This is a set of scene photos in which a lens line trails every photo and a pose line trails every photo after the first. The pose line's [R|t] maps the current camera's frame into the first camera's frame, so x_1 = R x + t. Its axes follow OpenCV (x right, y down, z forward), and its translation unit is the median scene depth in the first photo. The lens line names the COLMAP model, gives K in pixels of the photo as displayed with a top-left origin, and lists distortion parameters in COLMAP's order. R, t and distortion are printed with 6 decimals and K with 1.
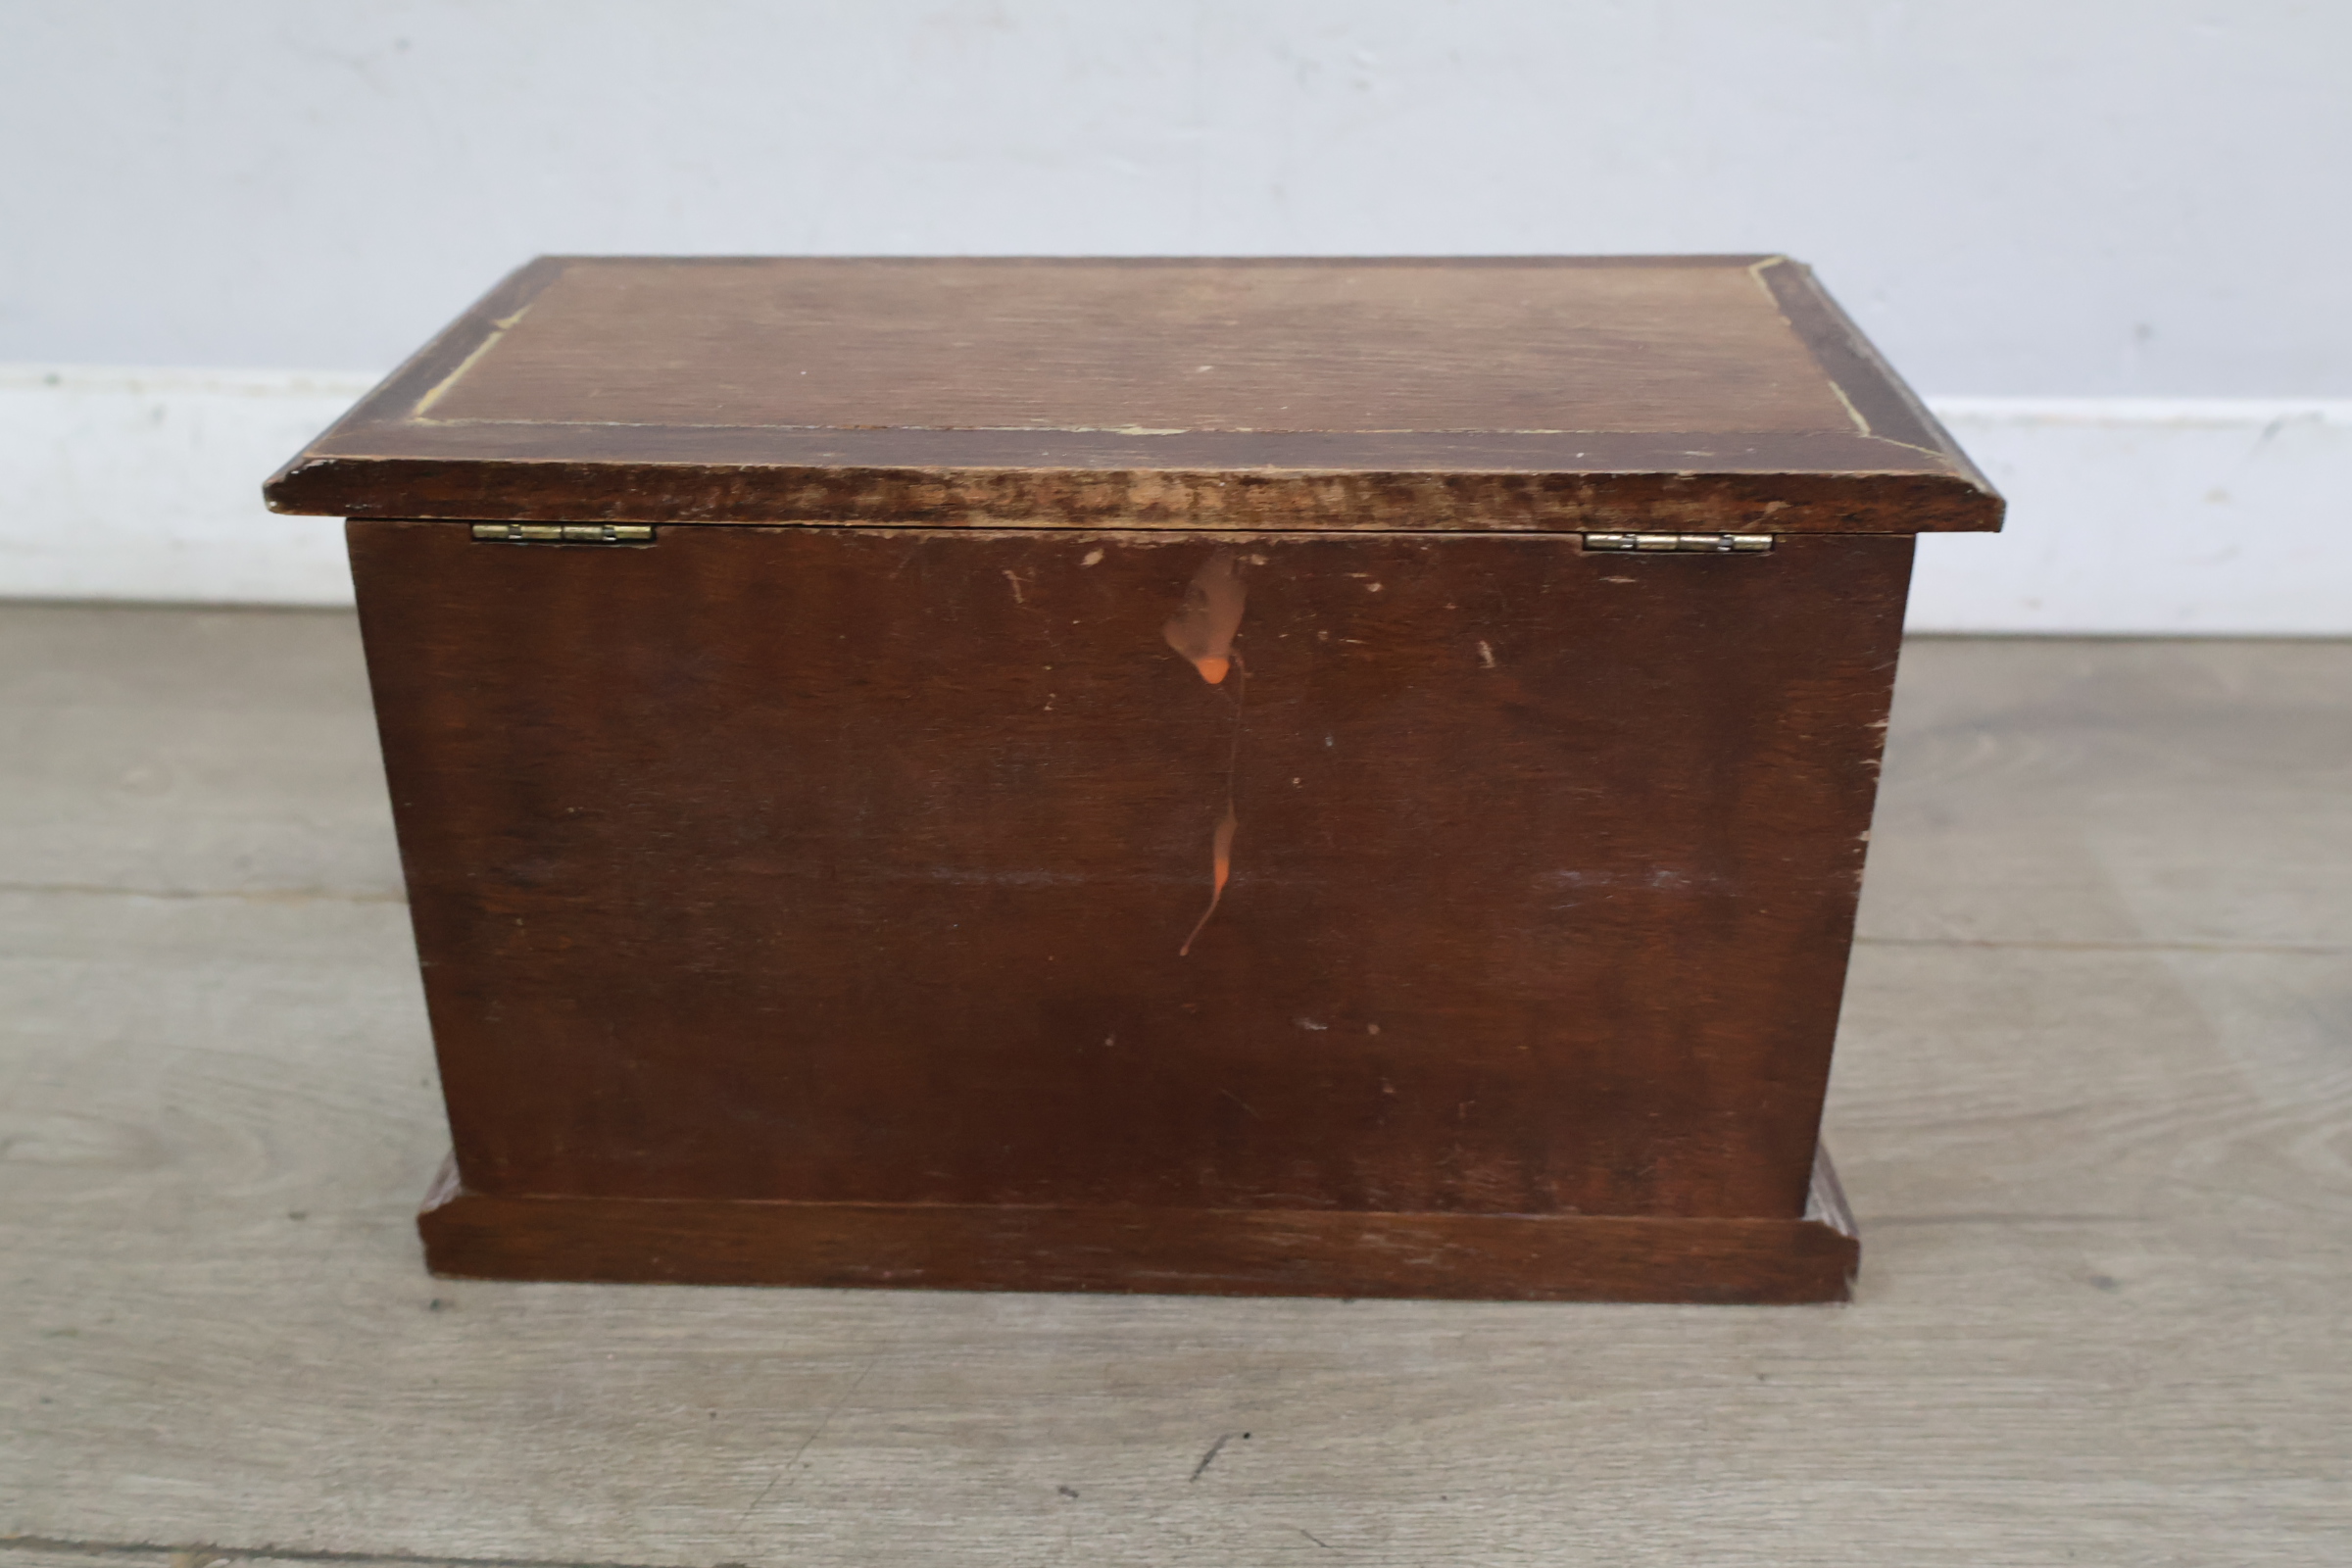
lens RADIAL K [[2236.0, 0, 1162.1], [0, 2236.0, 787.2], [0, 0, 1]] dist [0.005572, -0.006587]
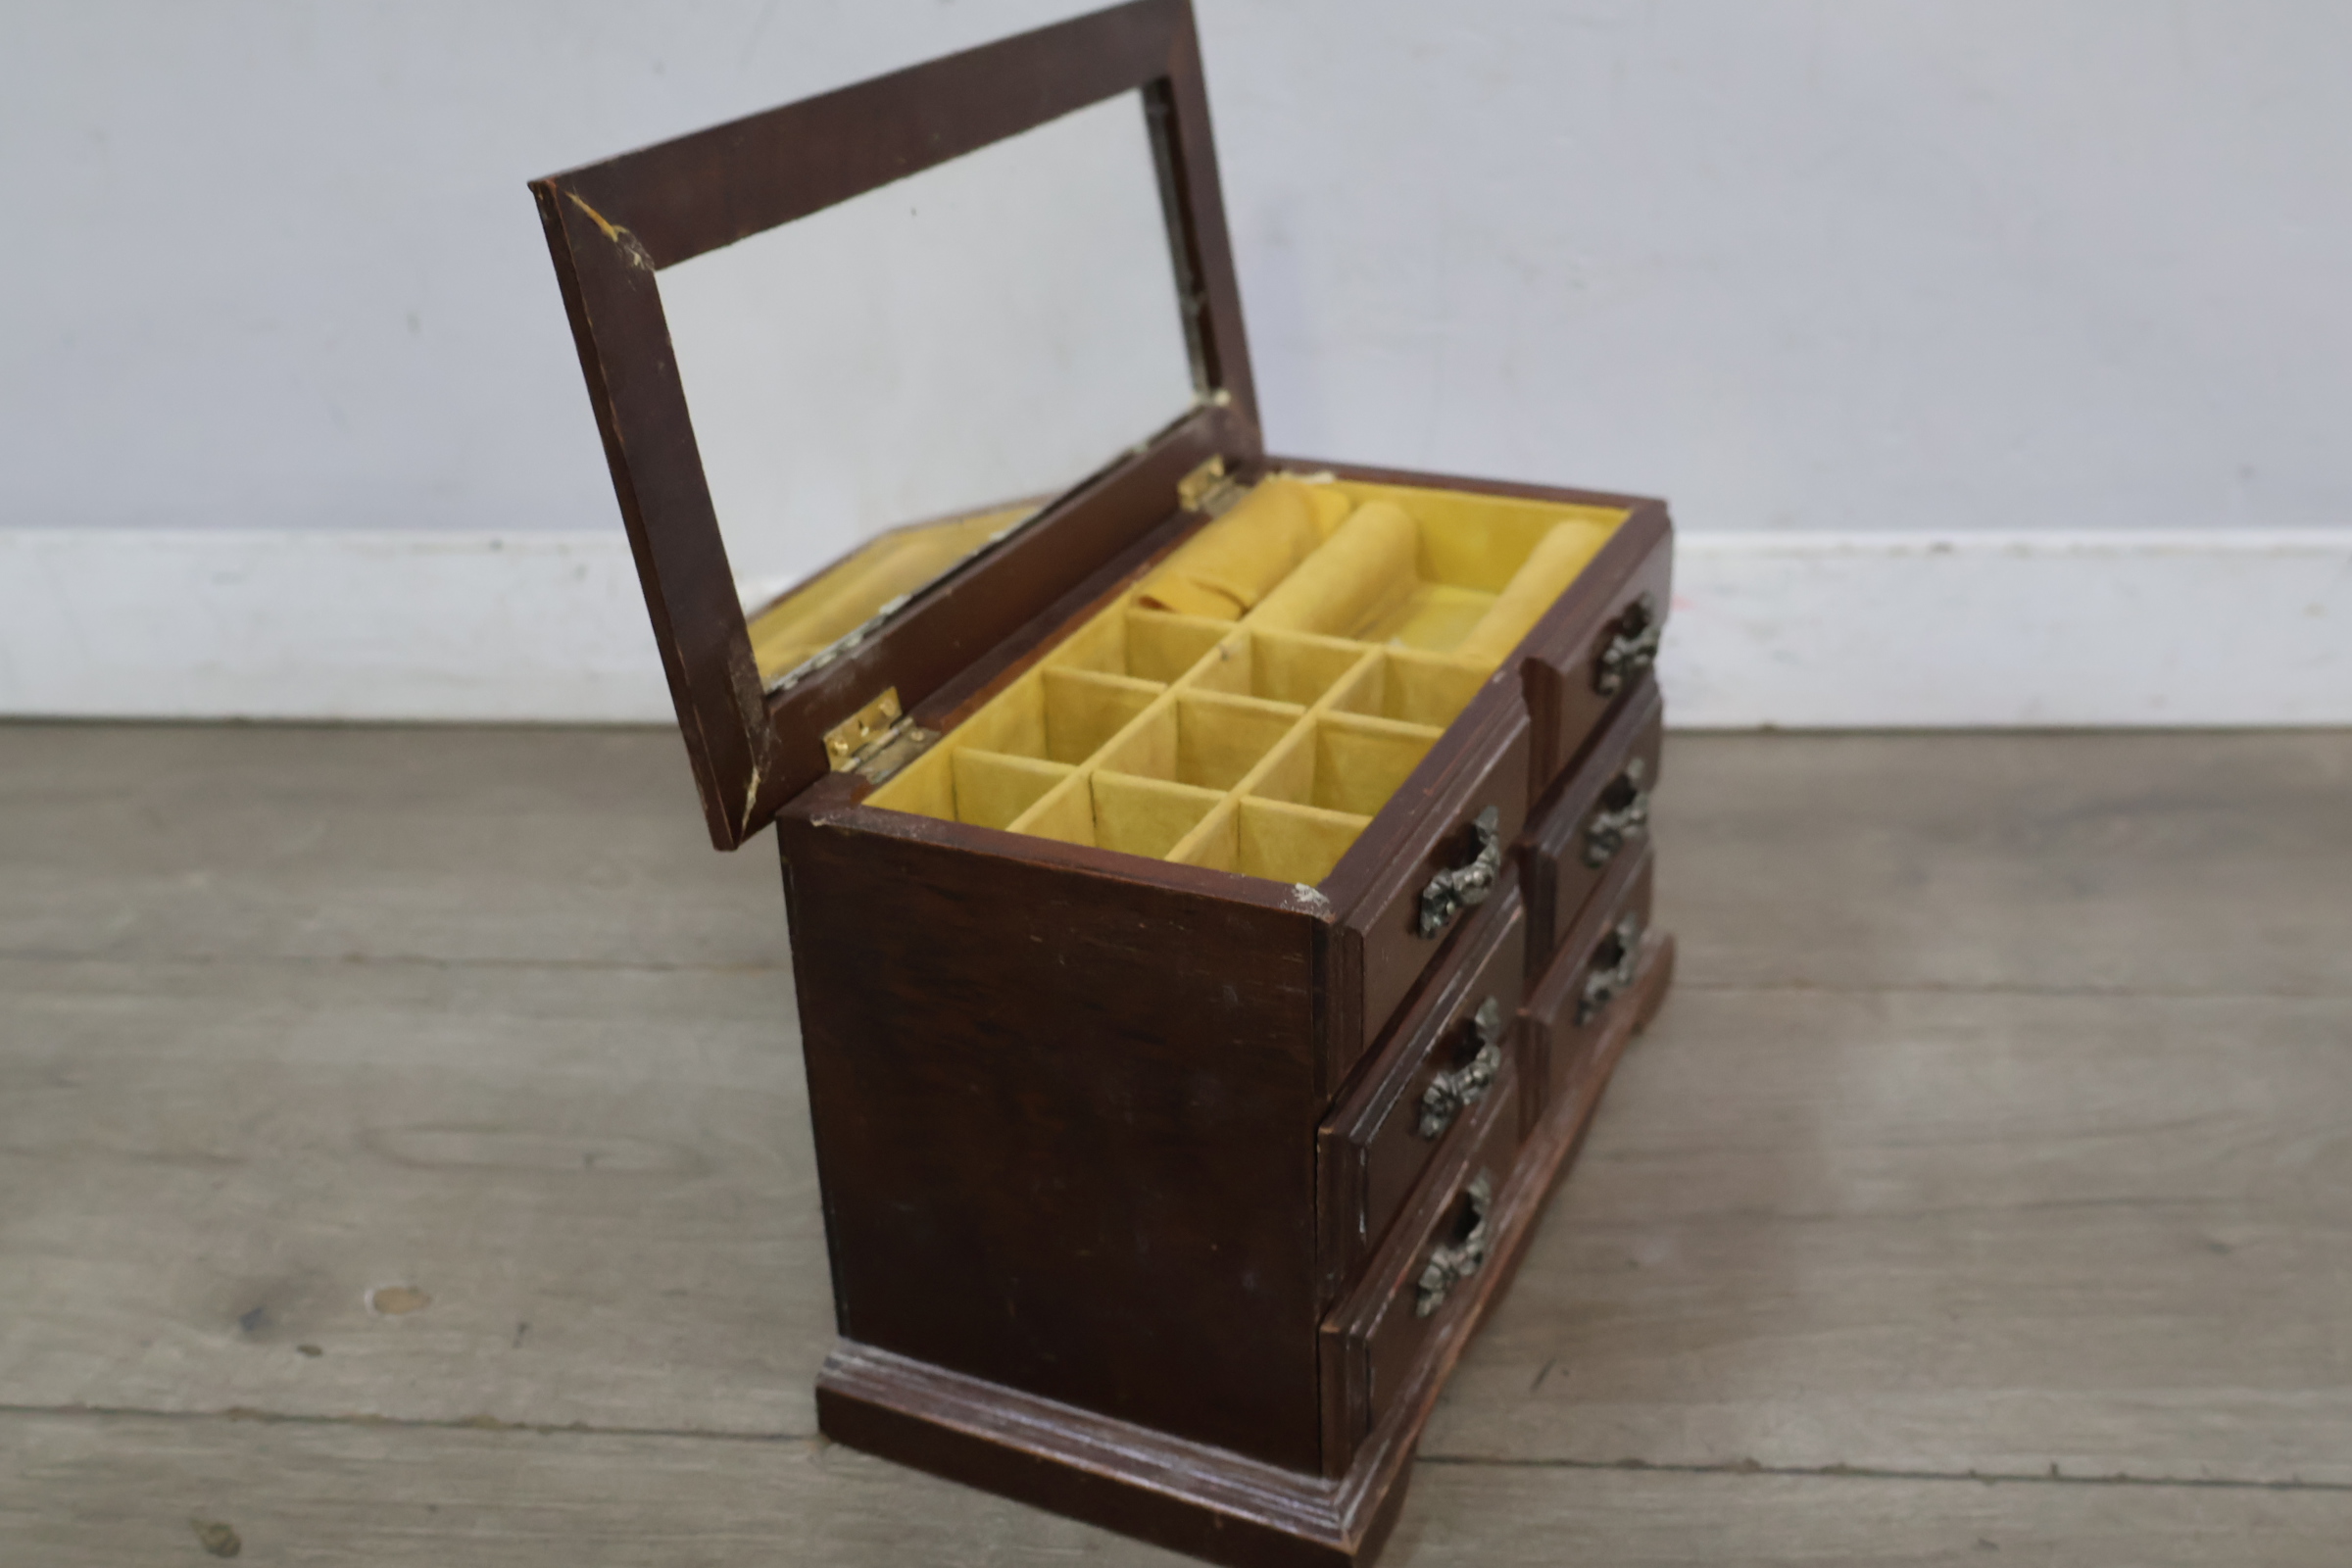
lens RADIAL K [[2313.5, 0, 1173.8], [0, 2313.5, 766.4], [0, 0, 1]] dist [0.007803, 0.000723]
pose [[0.999029, -0.014823, -0.041497, -0.121293], [0.013276, 0.999216, -0.037308, -0.015883], [0.042017, 0.036721, 0.998442, -0.367729]]
